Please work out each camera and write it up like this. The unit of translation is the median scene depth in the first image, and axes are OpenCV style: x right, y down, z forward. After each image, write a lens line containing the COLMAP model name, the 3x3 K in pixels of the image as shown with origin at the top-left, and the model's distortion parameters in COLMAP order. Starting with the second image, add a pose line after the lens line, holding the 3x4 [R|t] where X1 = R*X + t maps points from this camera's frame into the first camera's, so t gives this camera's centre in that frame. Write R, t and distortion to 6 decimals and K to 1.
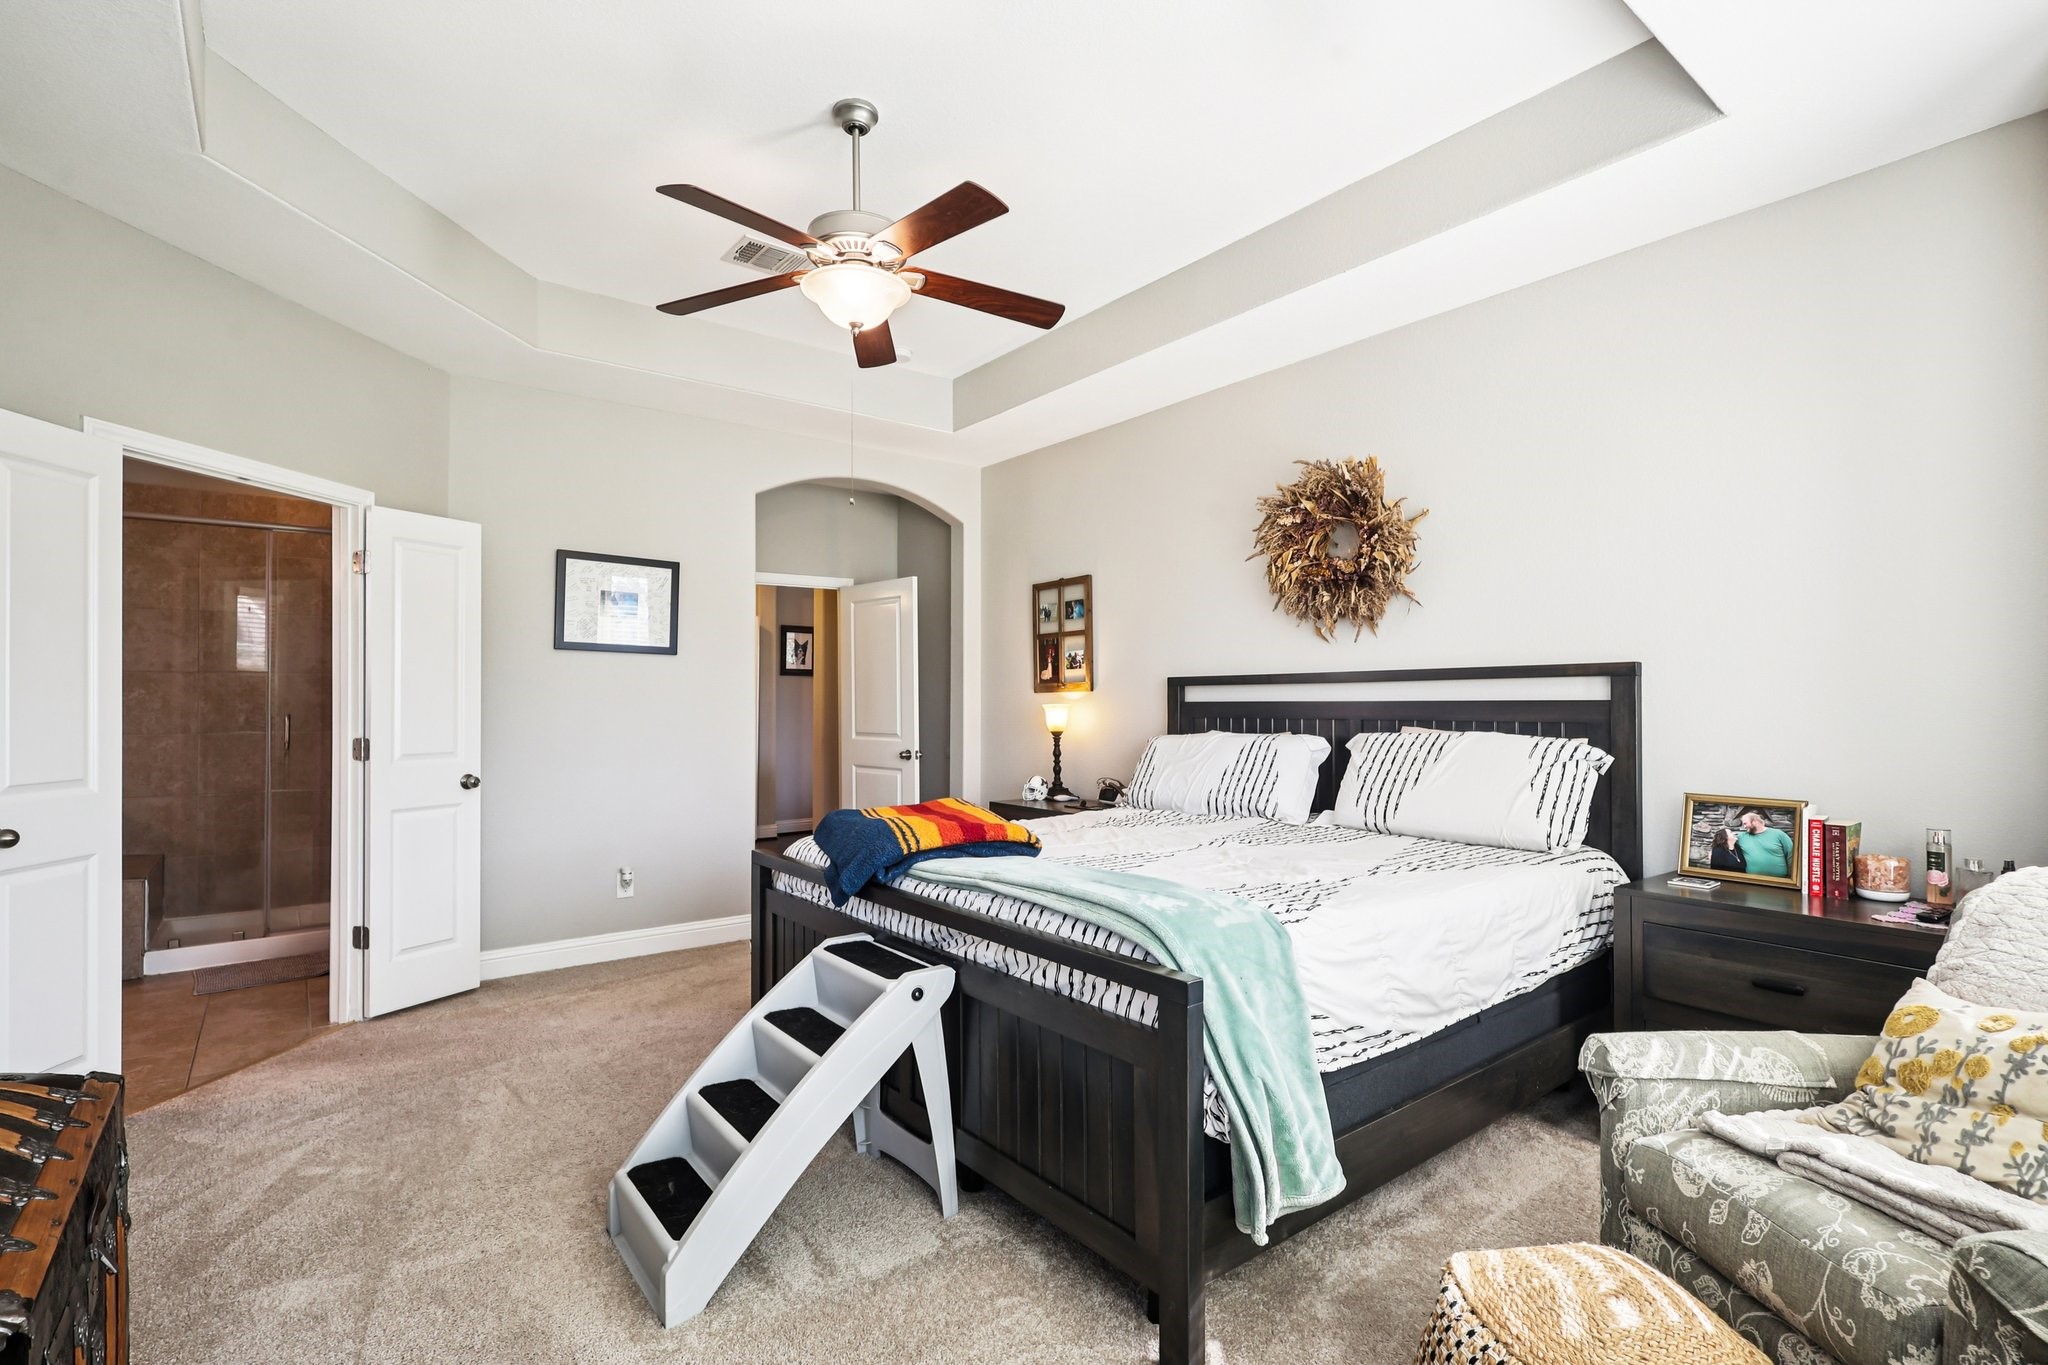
lens RADIAL K [[947.8, 0, 1006.7], [0, 947.8, 689.1], [0, 0, 1]] dist [-0.002384, 0.002212]
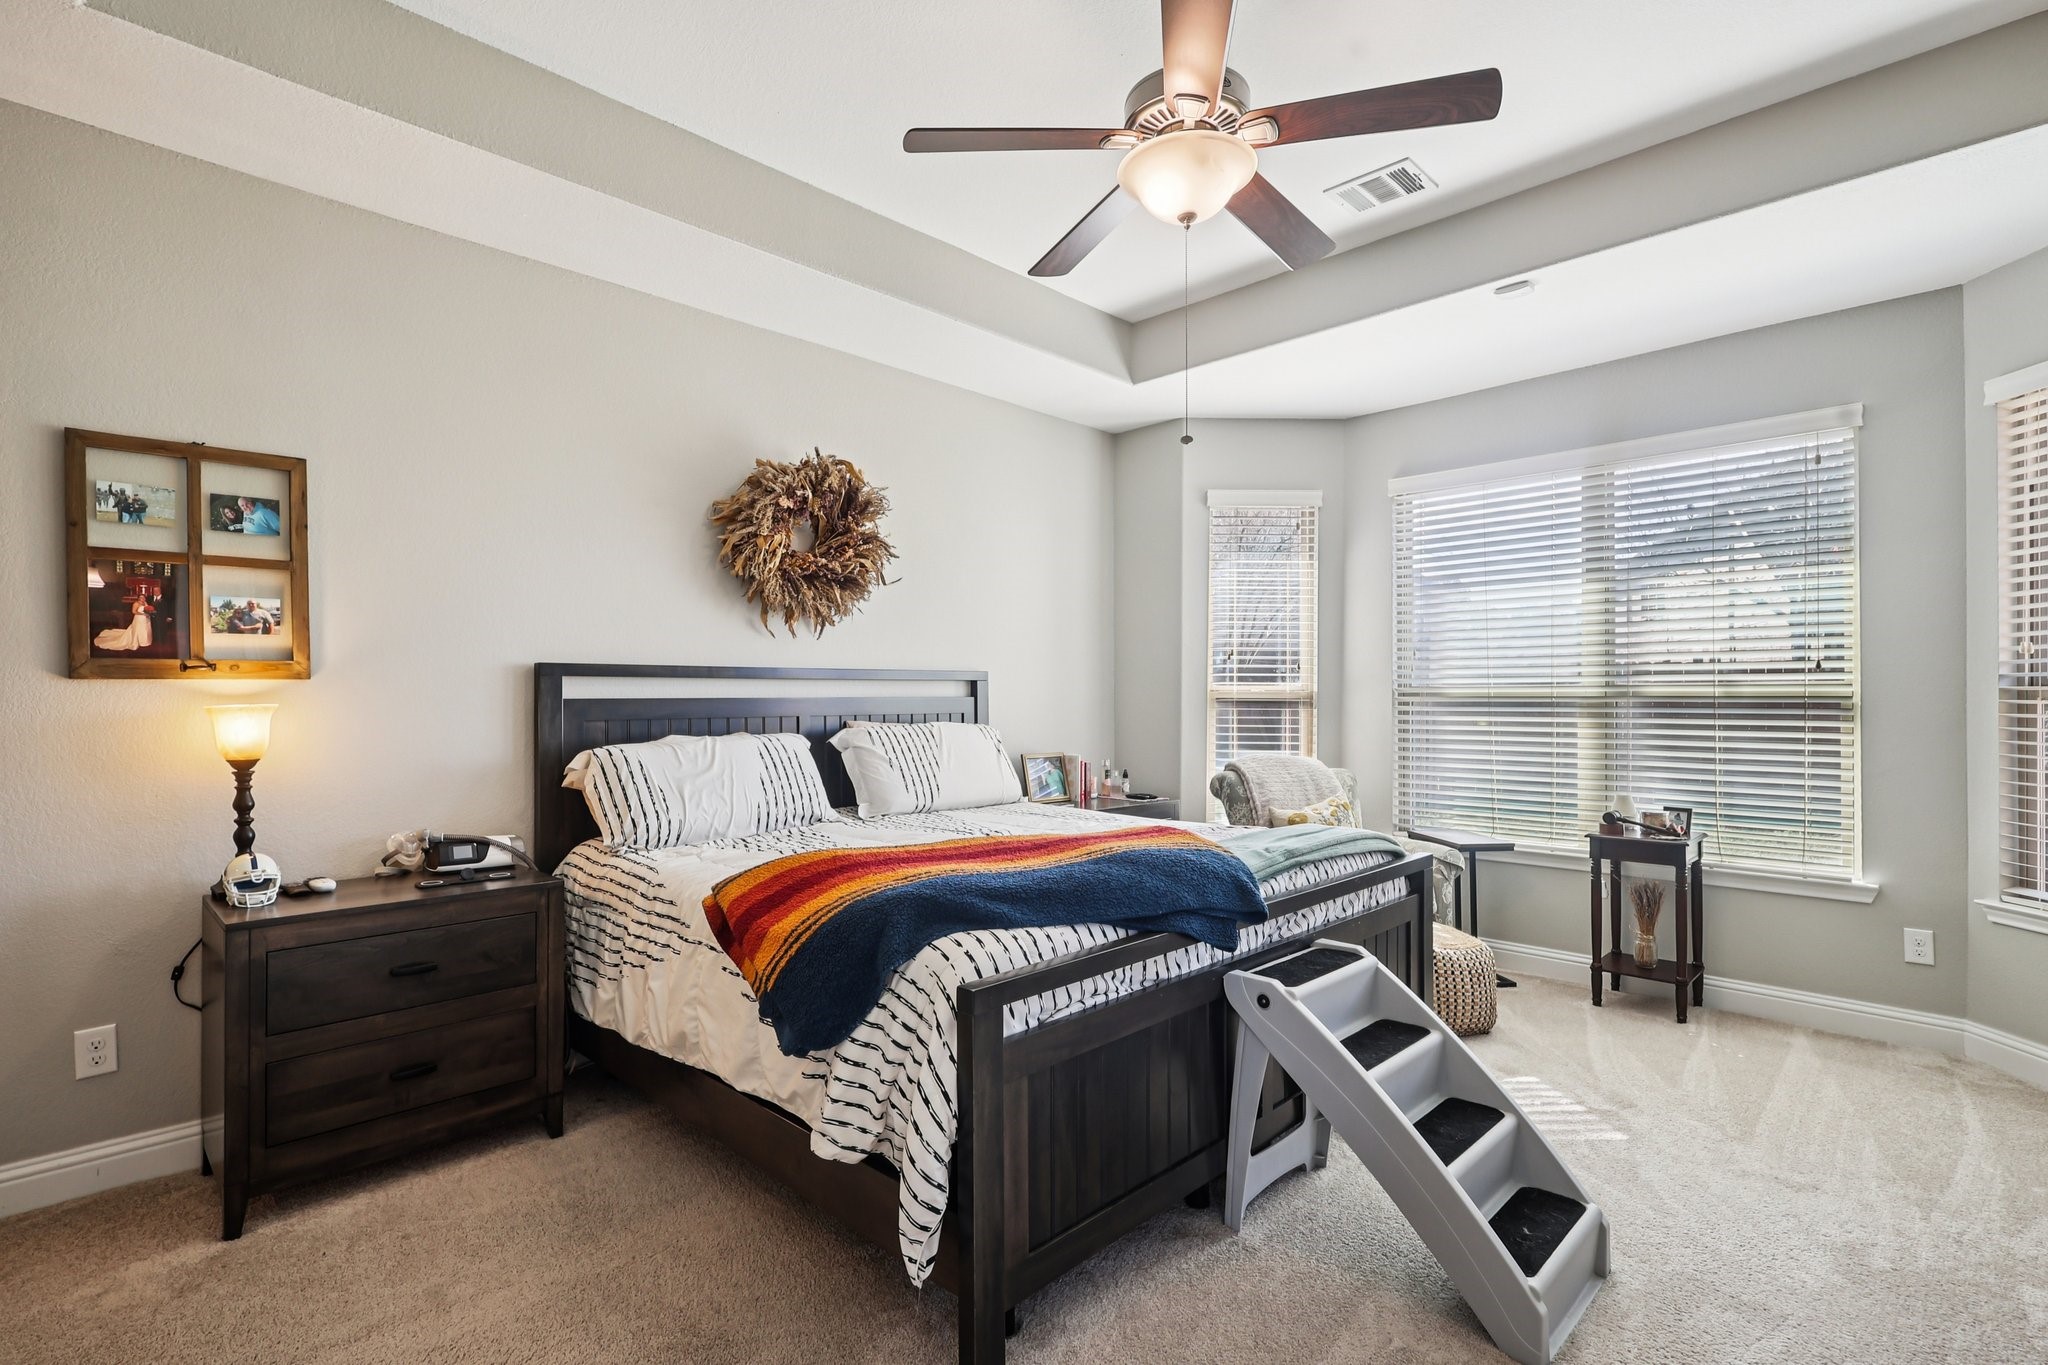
lens RADIAL K [[947.8, 0, 1022.7], [0, 947.8, 689.8], [0, 0, 1]] dist [-0.002384, 0.002212]
pose [[-0.125394, 0.012124, 0.992033, -0.479257], [-0.011124, 0.999845, -0.013625, 0.010745], [-0.992045, -0.012744, -0.125240, 0.655043]]
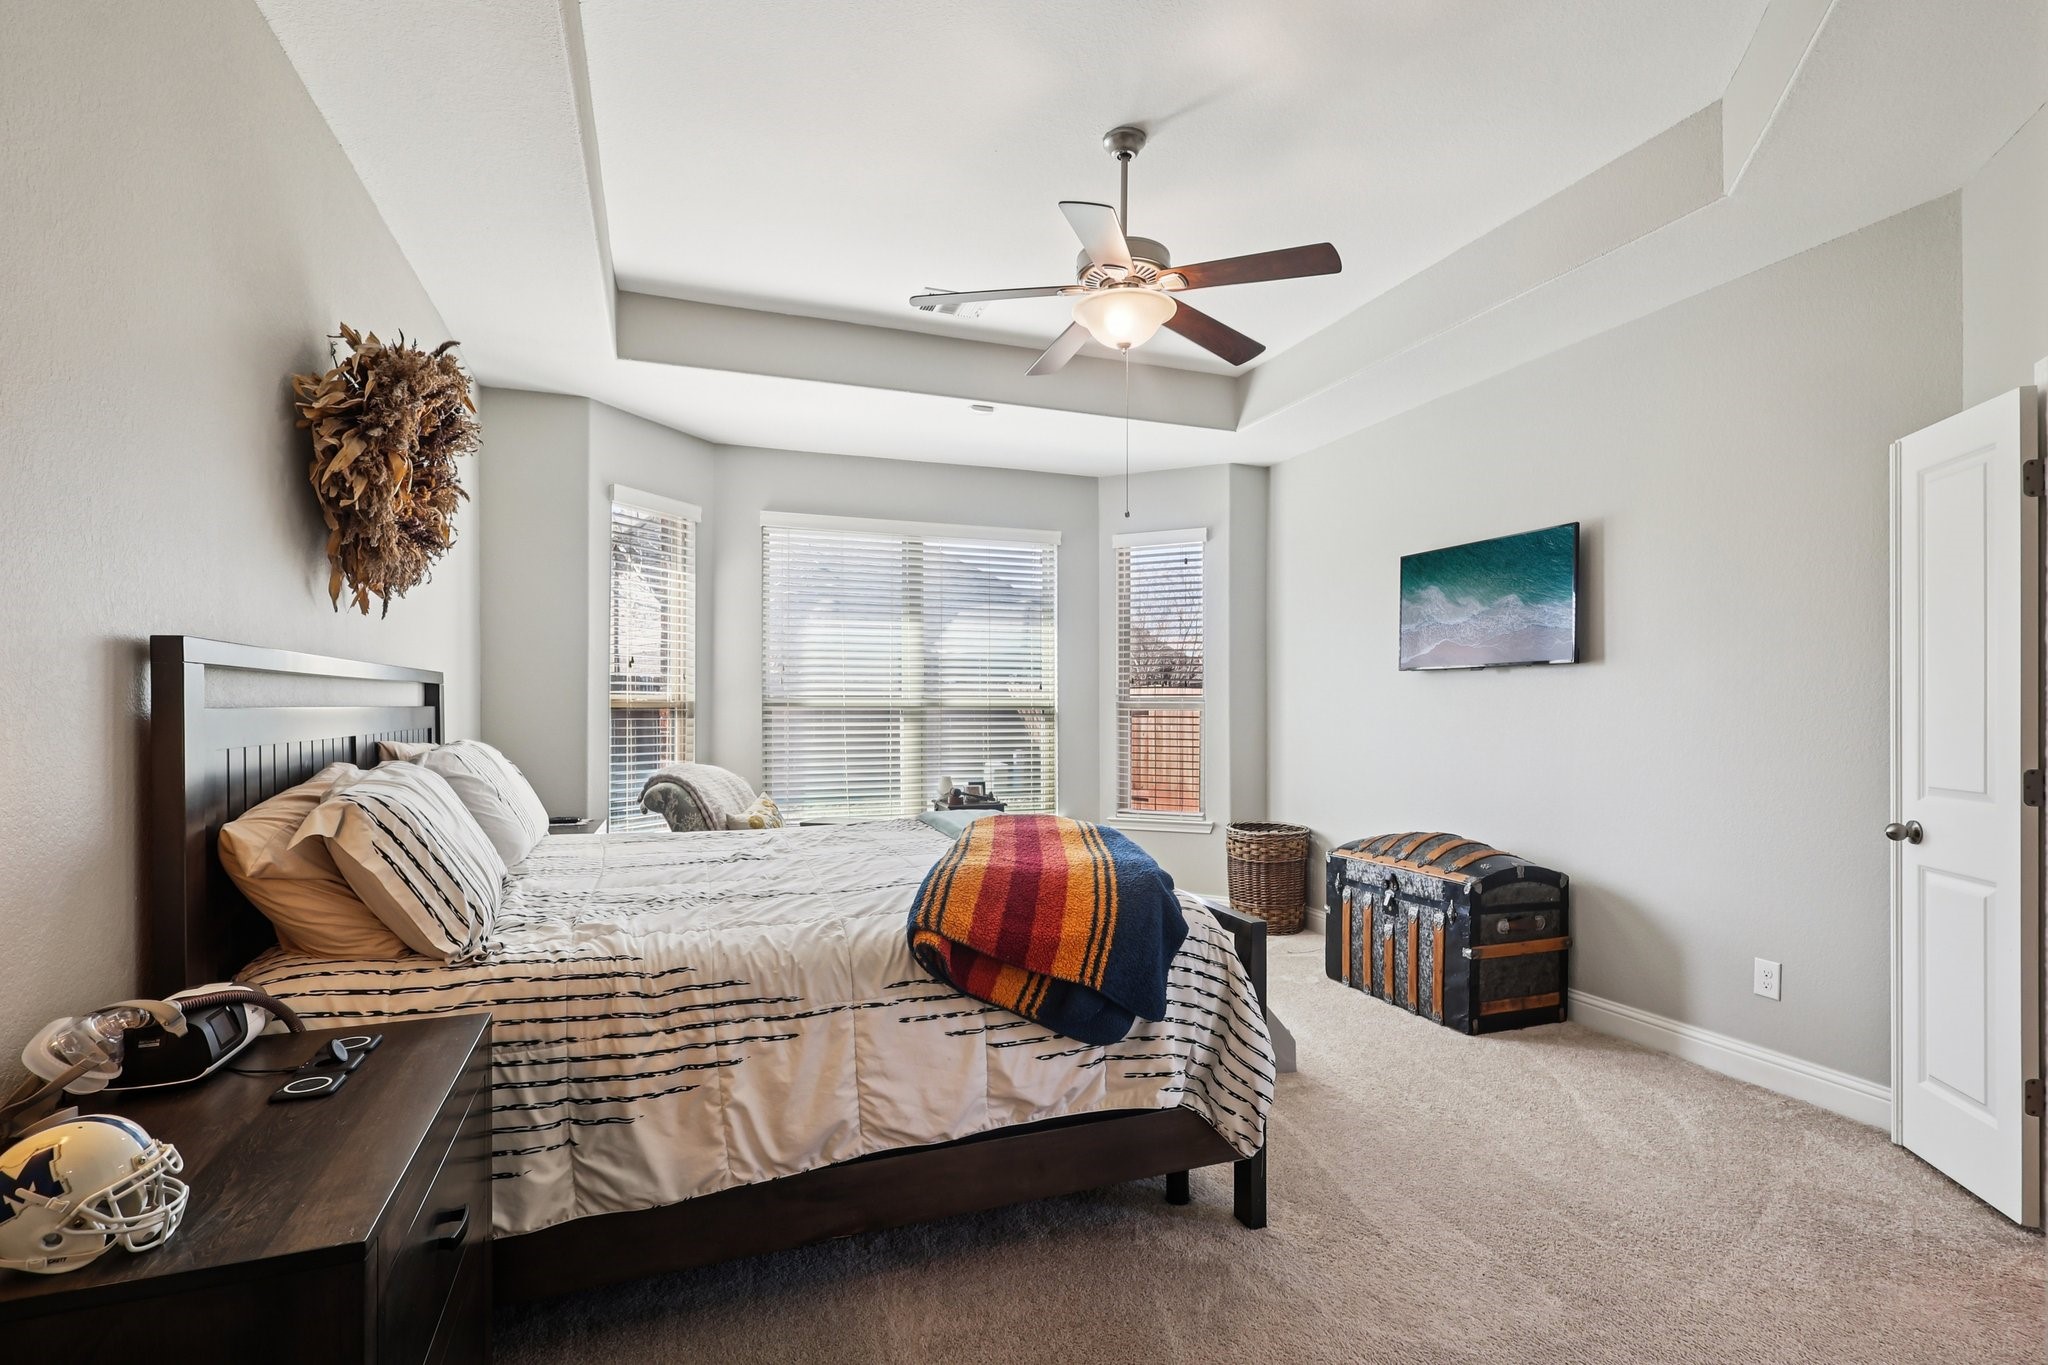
lens RADIAL K [[947.8, 0, 1024.8], [0, 947.8, 696.9], [0, 0, 1]] dist [-0.002384, 0.002212]
pose [[-0.948317, 0.007560, 0.317233, -0.201651], [0.000294, 0.999737, -0.022945, 0.014709], [-0.317323, -0.021666, -0.948070, 1.068584]]
